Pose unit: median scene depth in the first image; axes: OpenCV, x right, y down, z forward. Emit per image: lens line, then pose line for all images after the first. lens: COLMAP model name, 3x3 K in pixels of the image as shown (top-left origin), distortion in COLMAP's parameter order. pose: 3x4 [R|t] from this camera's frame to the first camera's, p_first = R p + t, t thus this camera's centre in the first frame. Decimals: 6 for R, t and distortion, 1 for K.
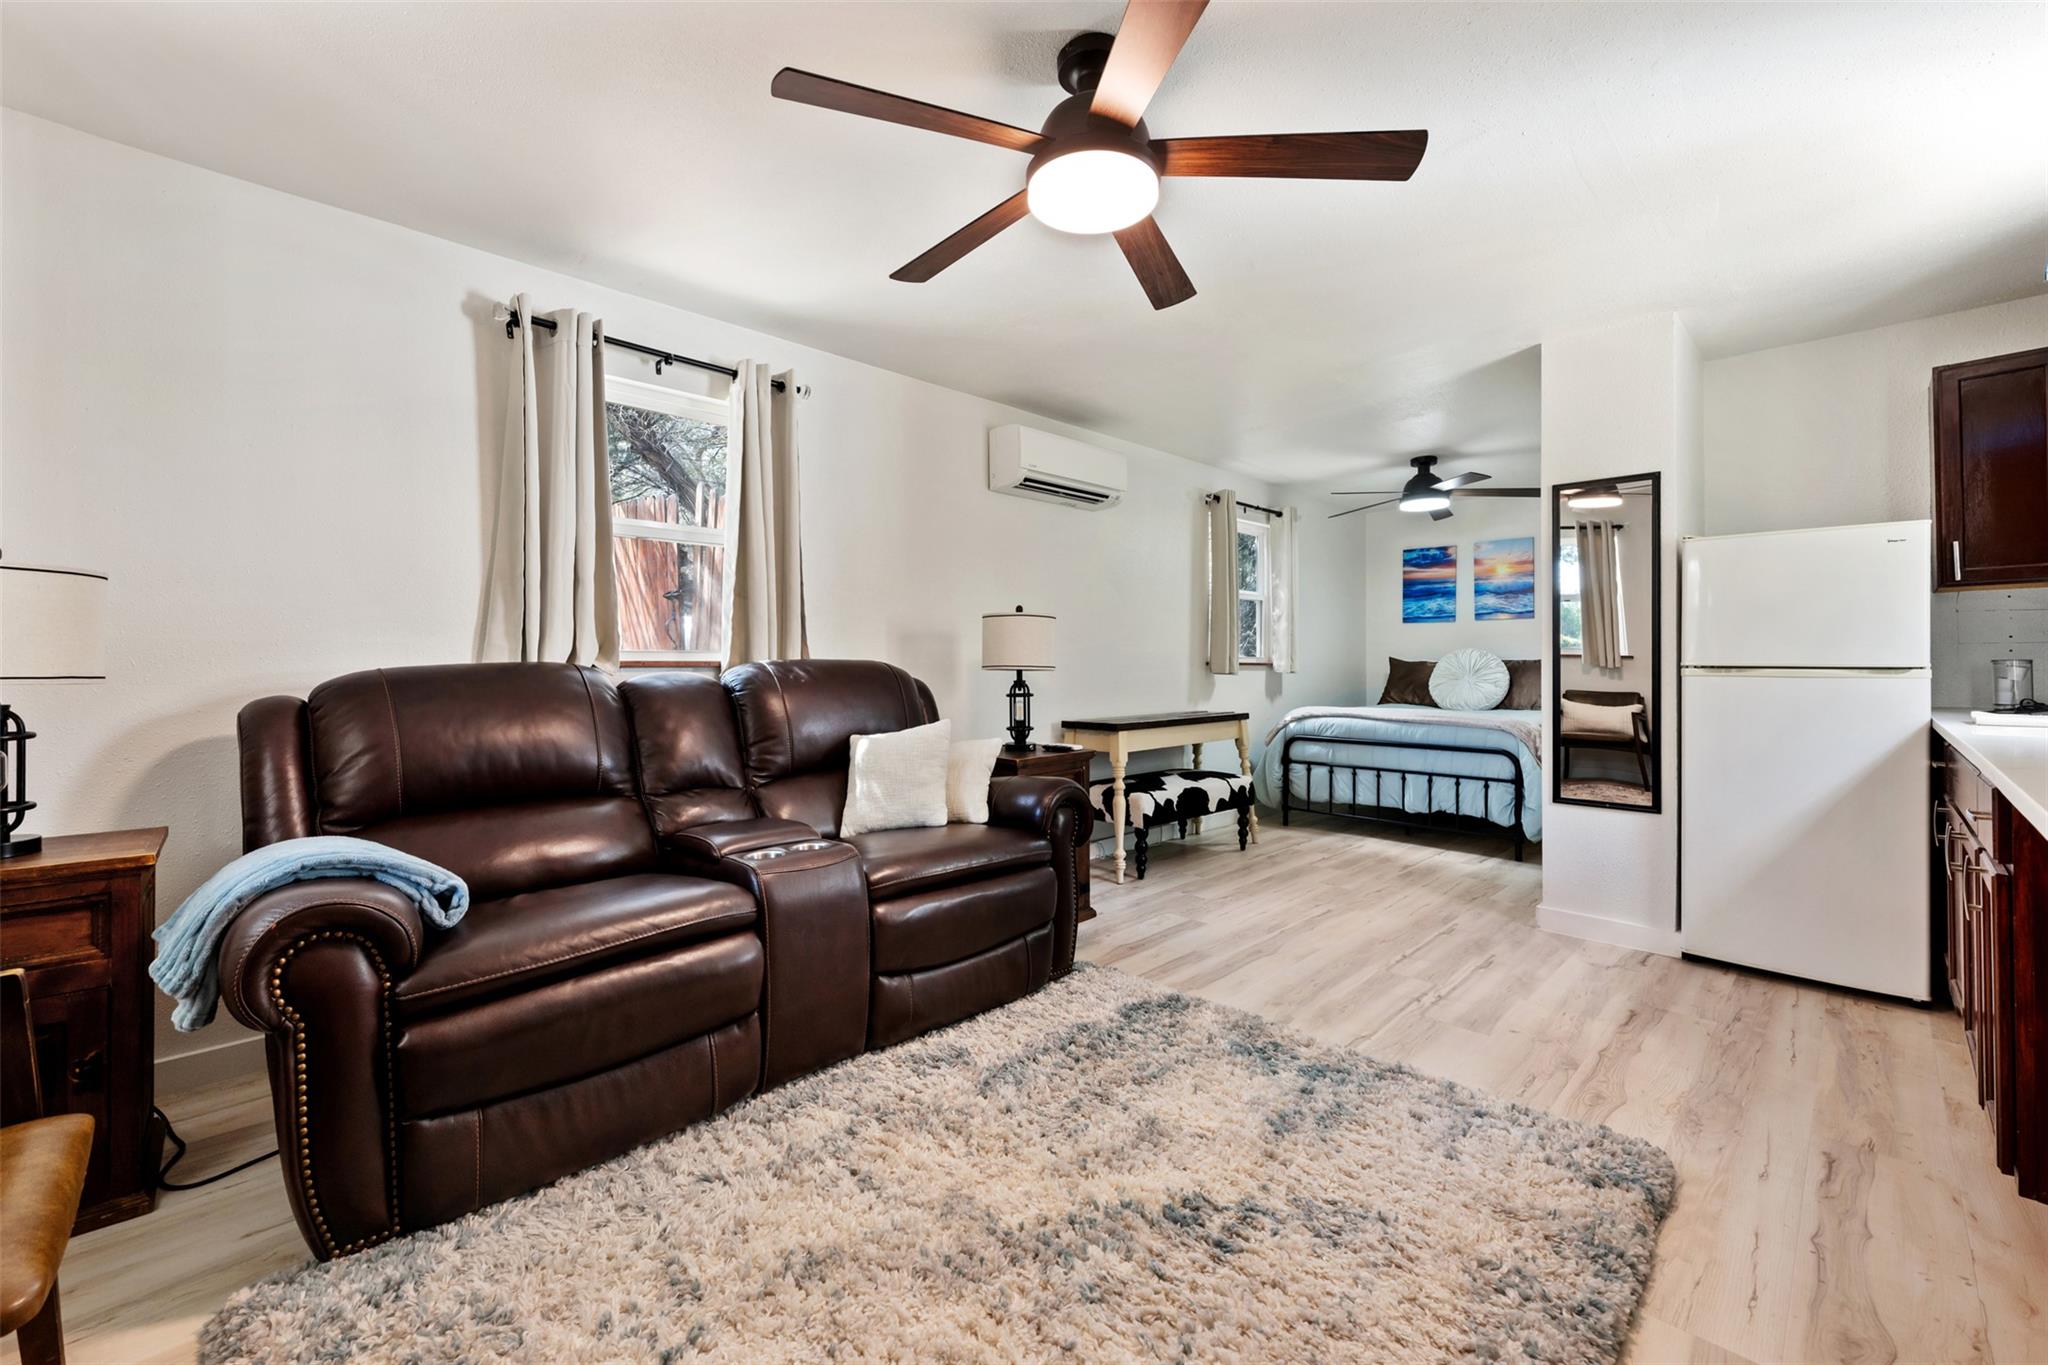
lens RADIAL K [[807.4, 0, 1014.2], [0, 807.4, 672.7], [0, 0, 1]] dist [-0.001092, 0.000378]
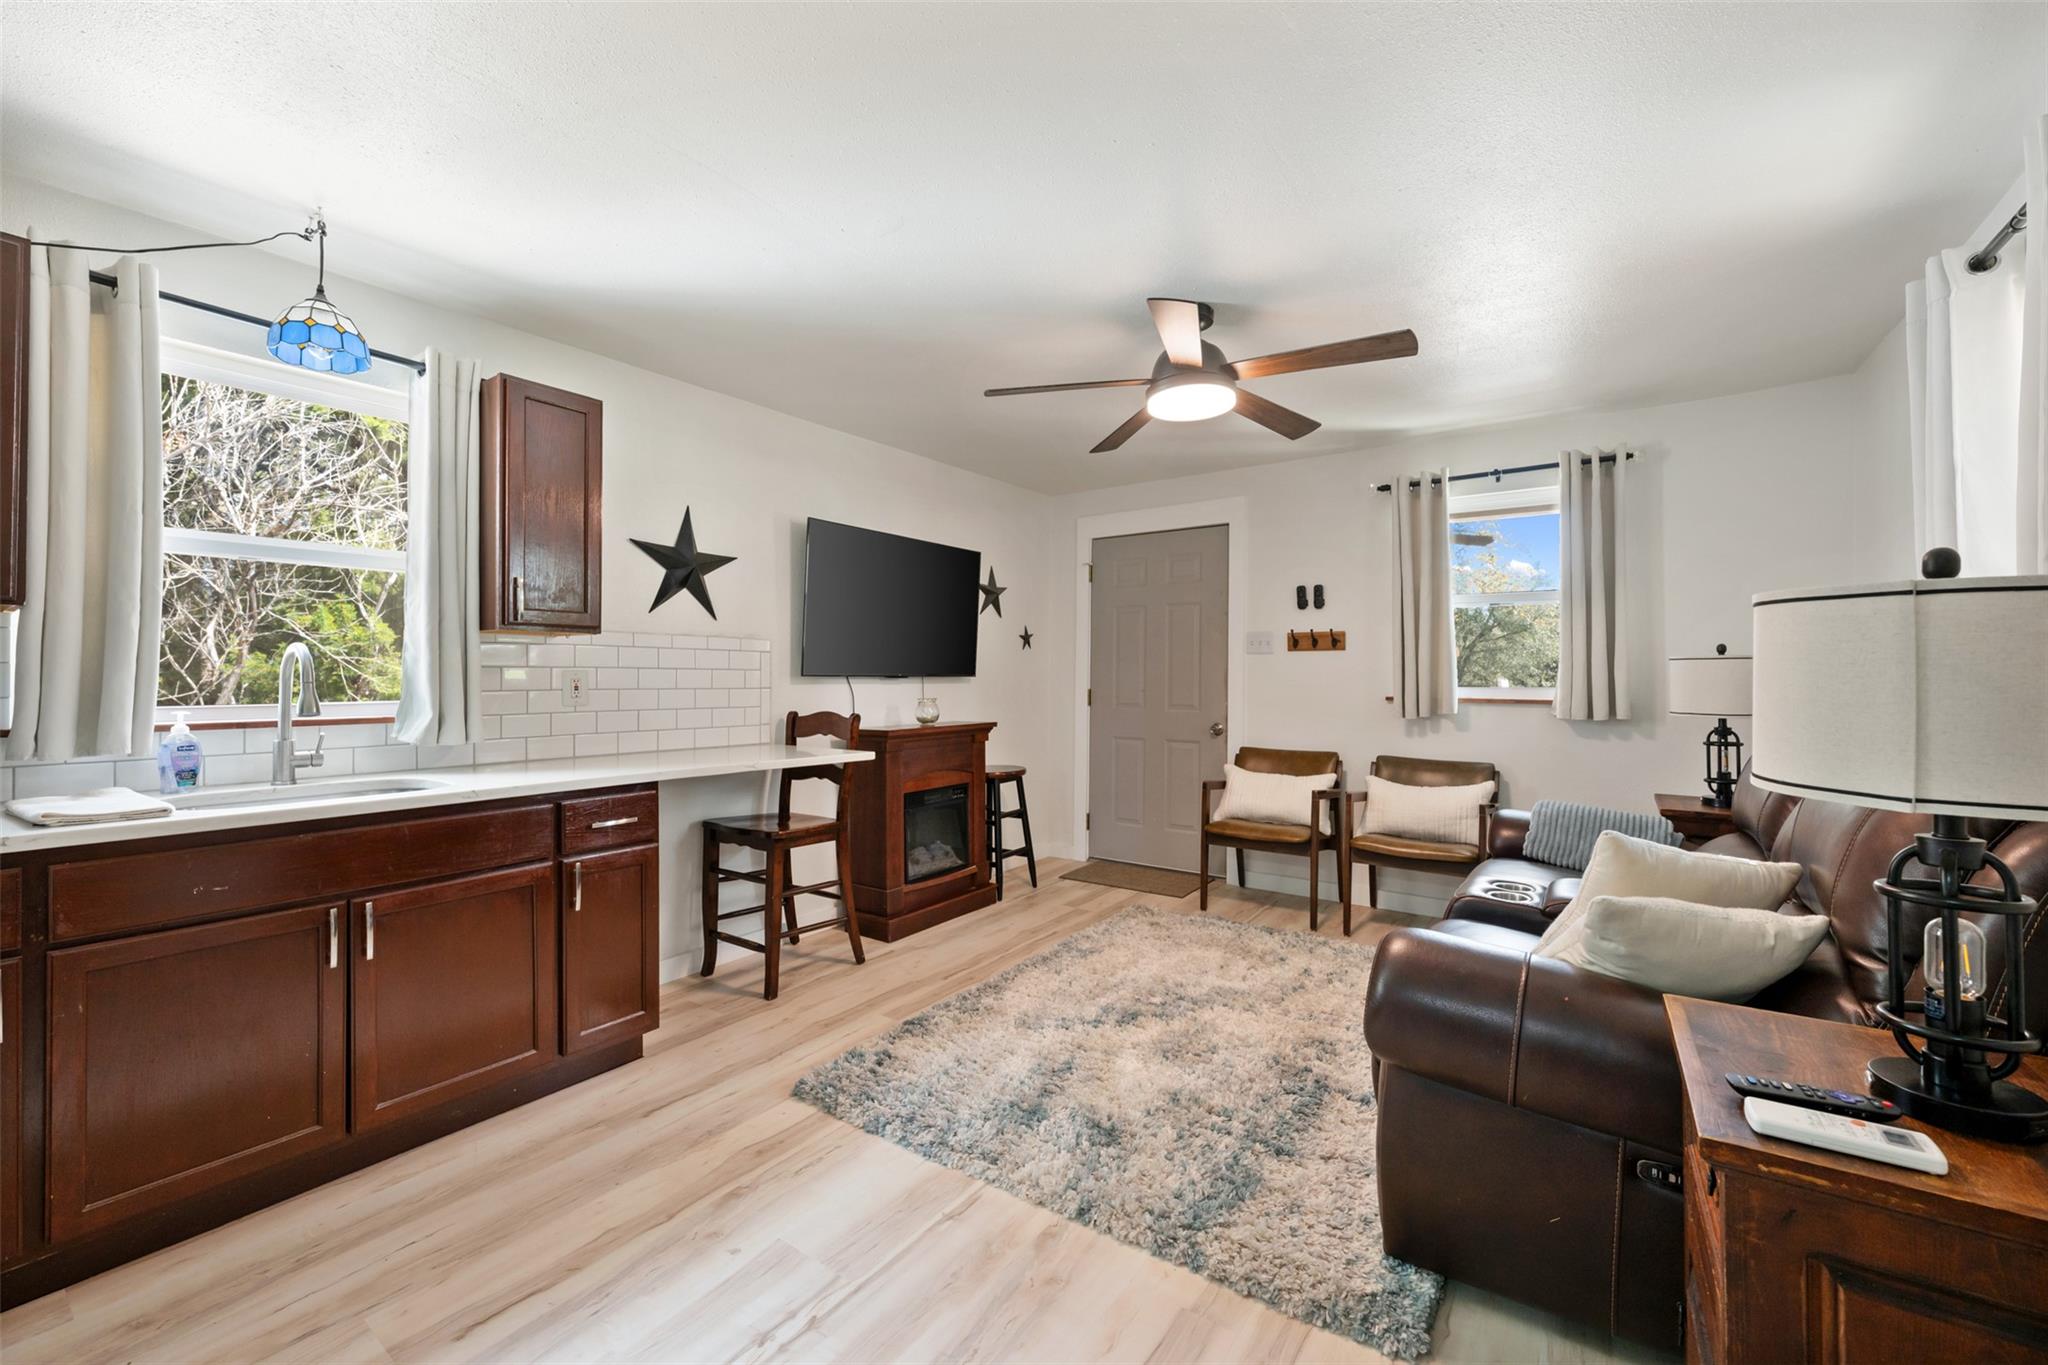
lens RADIAL K [[807.4, 0, 1029.0], [0, 807.4, 678.2], [0, 0, 1]] dist [-0.001092, 0.000378]
pose [[-0.979152, 0.004226, -0.203087, 0.585287], [0.004750, 0.999987, -0.002094, -0.061162], [0.203075, -0.003016, -0.979158, 2.007698]]
